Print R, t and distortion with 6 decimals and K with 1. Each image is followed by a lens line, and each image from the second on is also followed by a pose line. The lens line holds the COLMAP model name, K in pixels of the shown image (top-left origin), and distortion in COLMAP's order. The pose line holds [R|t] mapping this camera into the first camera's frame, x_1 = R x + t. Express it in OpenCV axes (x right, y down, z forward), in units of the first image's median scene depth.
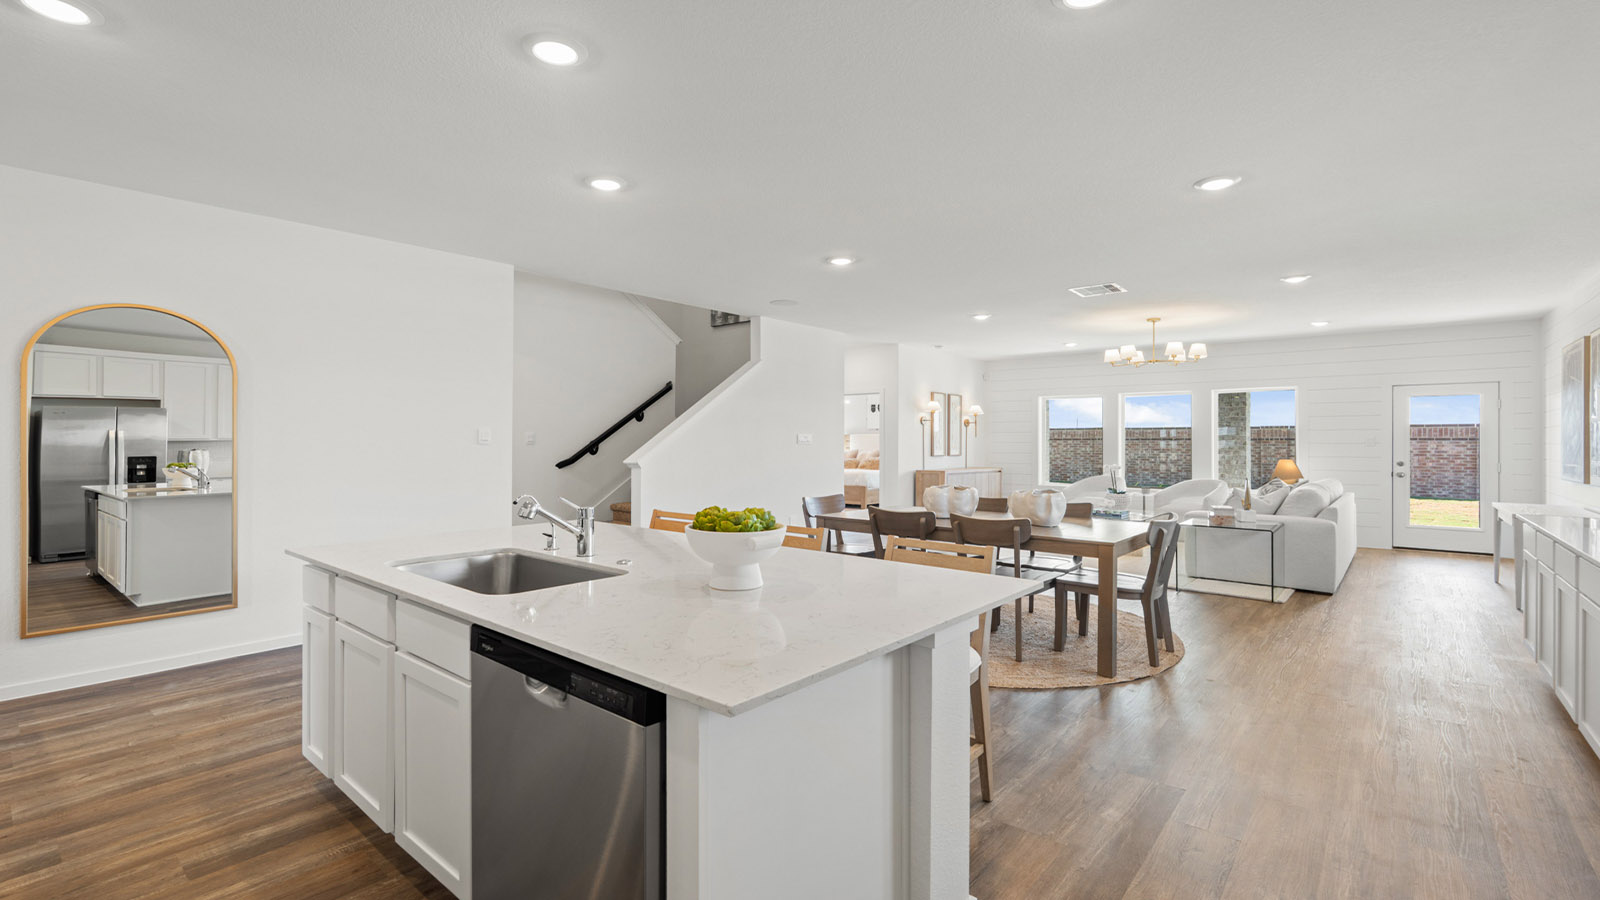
lens RADIAL K [[708.9, 0, 806.2], [0, 708.9, 436.0], [0, 0, 1]] dist [-0.001181, 0.000004]
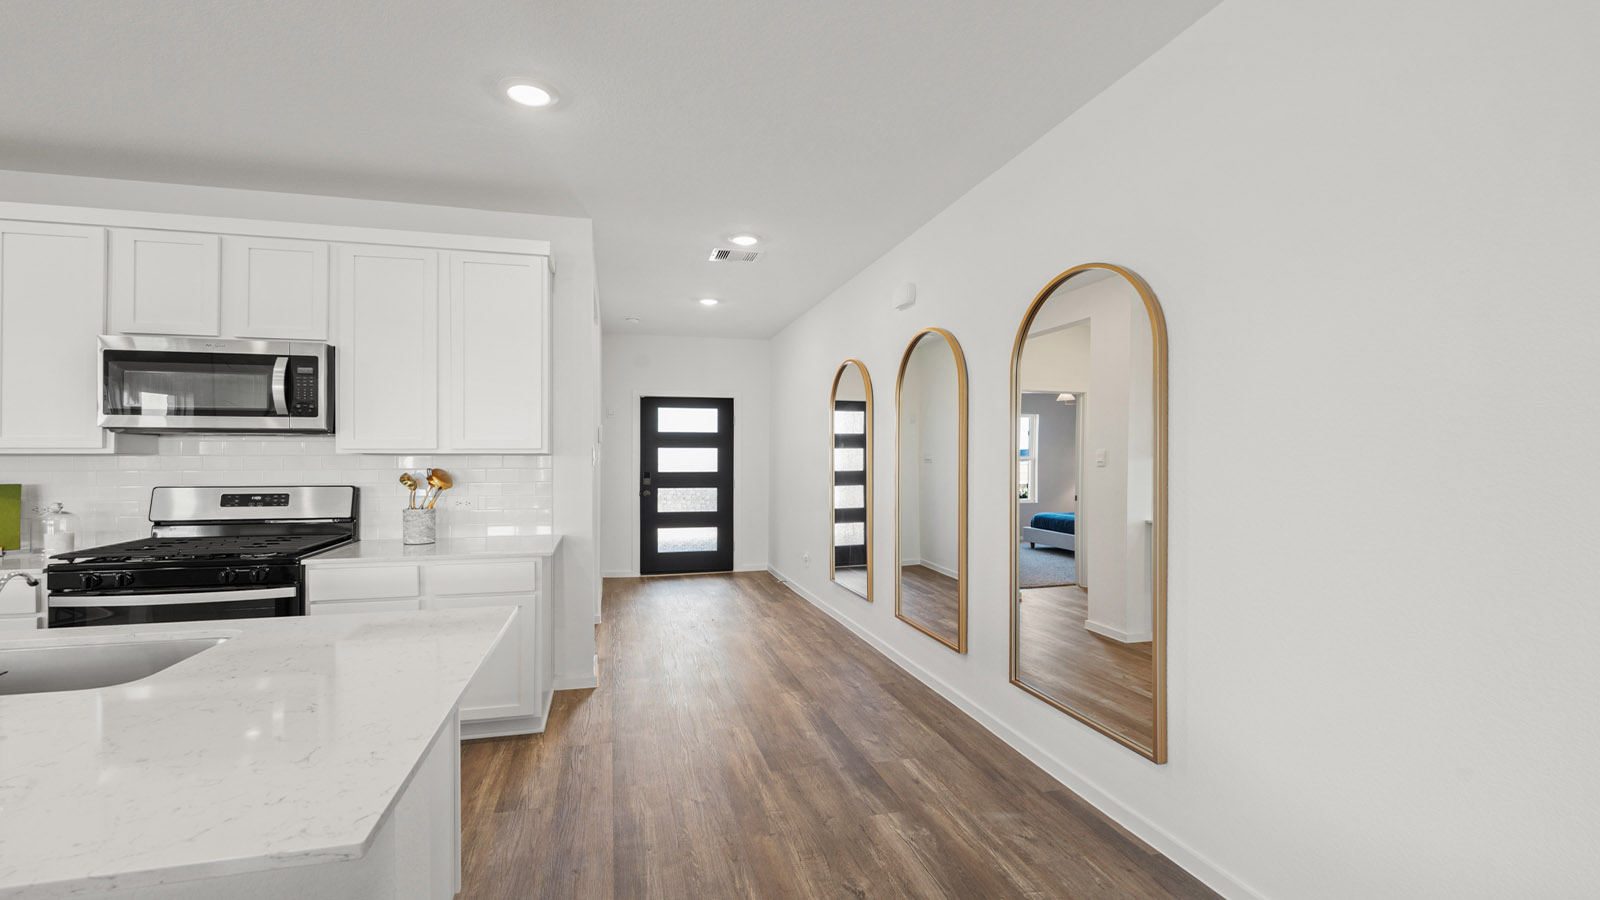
lens RADIAL K [[708.9, 0, 786.5], [0, 708.9, 452.8], [0, 0, 1]] dist [-0.001181, 0.000004]
pose [[-0.575547, -0.007244, -0.817737, -0.092341], [0.004534, 0.999917, -0.012049, 0.004490], [0.817756, -0.010642, -0.575467, 0.528572]]
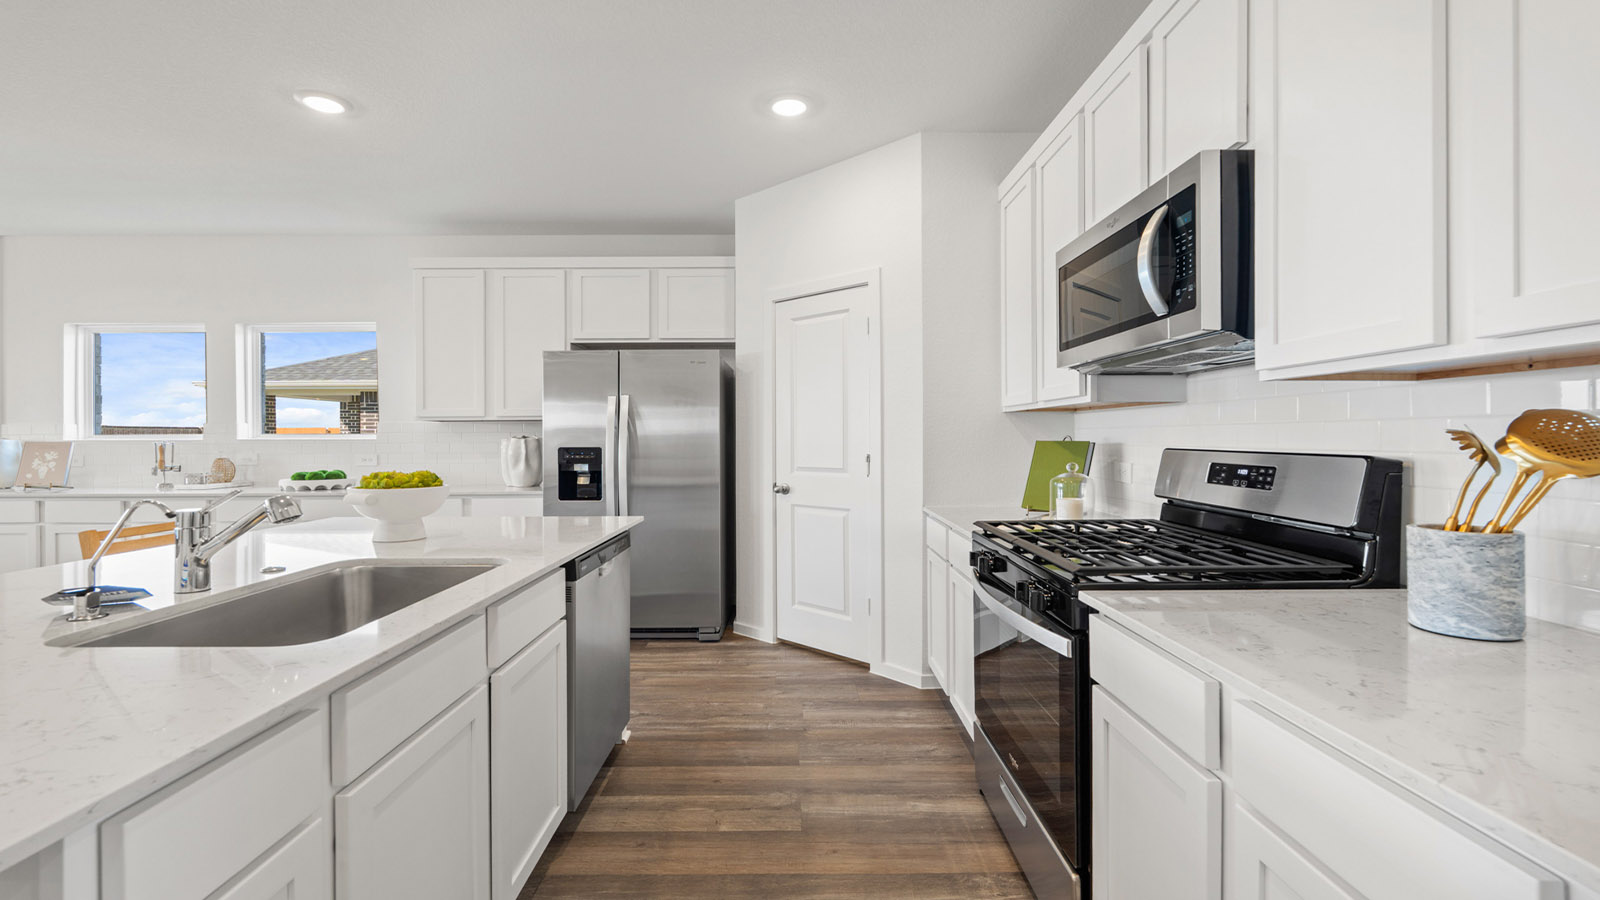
lens RADIAL K [[708.9, 0, 797.7], [0, 708.9, 438.8], [0, 0, 1]] dist [-0.001181, 0.000004]
pose [[-0.640007, -0.000936, 0.768368, -0.340939], [0.000650, 0.999998, 0.001759, 0.013354], [-0.768369, 0.001625, -0.640005, 0.293087]]
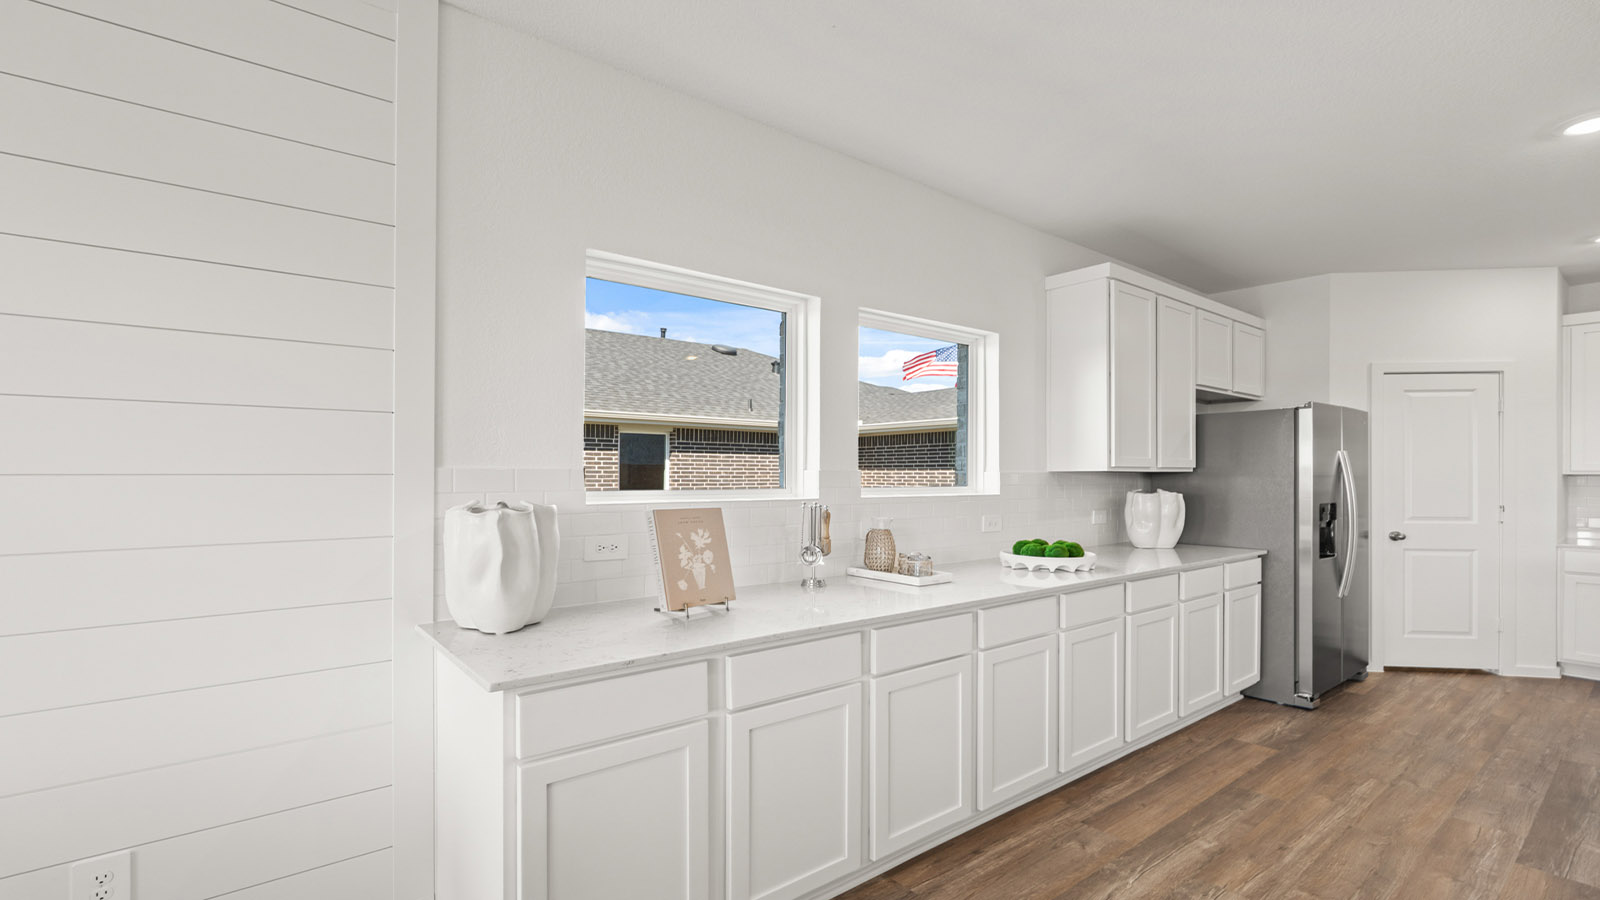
lens RADIAL K [[708.9, 0, 799.4], [0, 708.9, 479.1], [0, 0, 1]] dist [-0.001181, 0.000004]
pose [[-0.978189, -0.001921, 0.207709, 0.381105], [-0.002610, 0.999992, -0.003039, 0.006454], [-0.207702, -0.003515, -0.978186, 0.636088]]
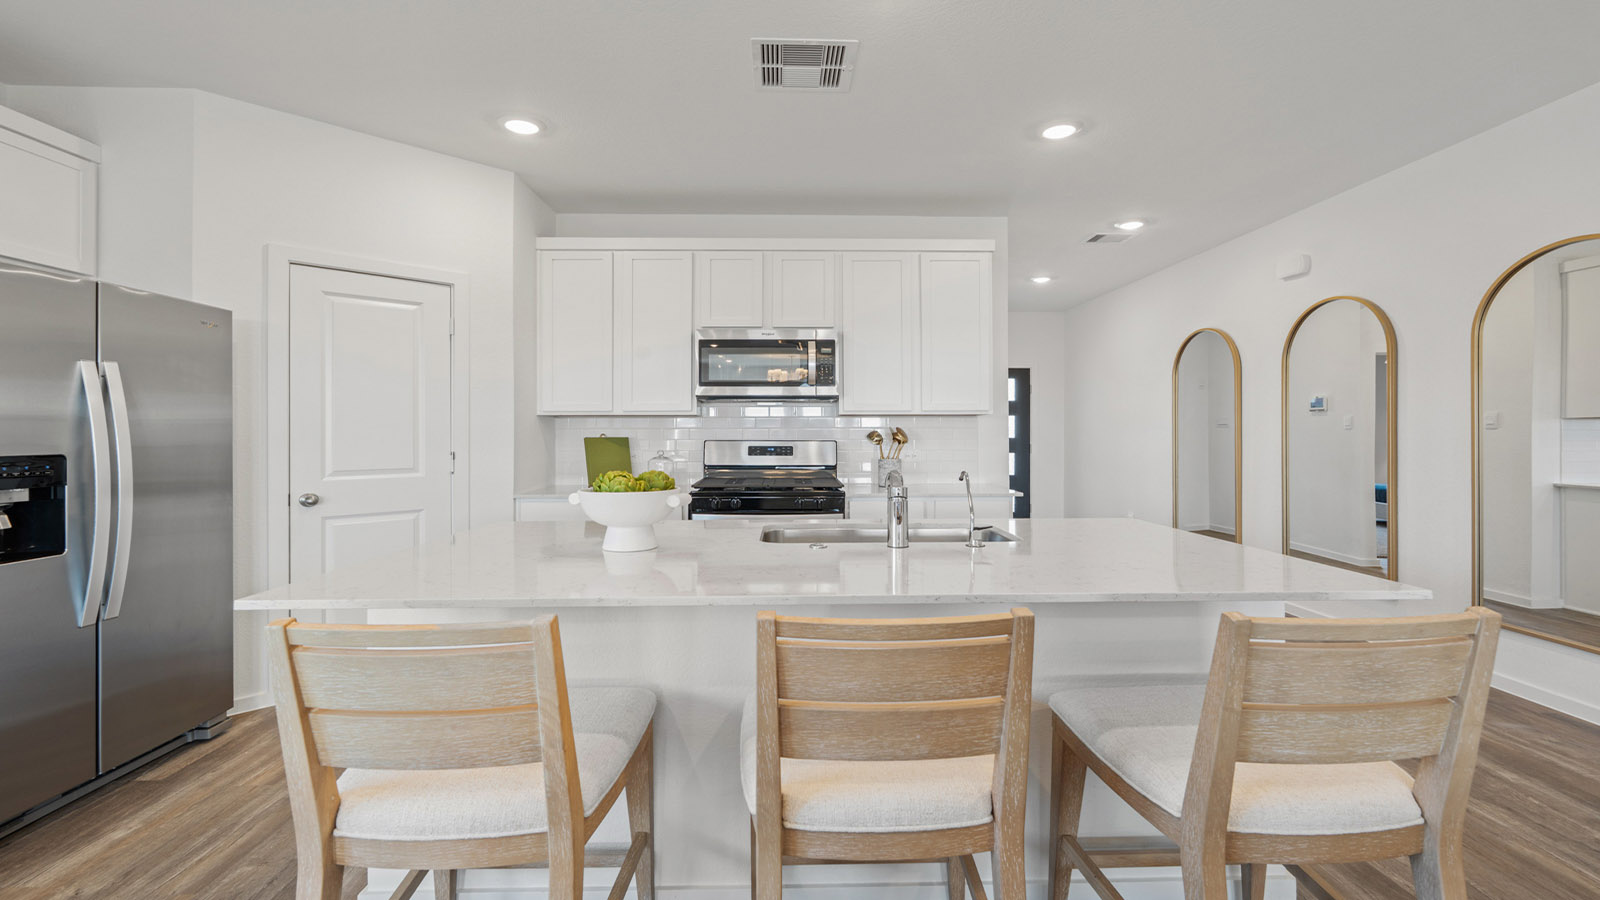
lens RADIAL K [[708.9, 0, 806.3], [0, 708.9, 428.5], [0, 0, 1]] dist [-0.001181, 0.000004]
pose [[-0.750522, -0.003463, -0.660836, 0.089049], [0.002889, 0.999960, -0.008521, 0.013419], [0.660839, -0.008304, -0.750482, 0.462809]]
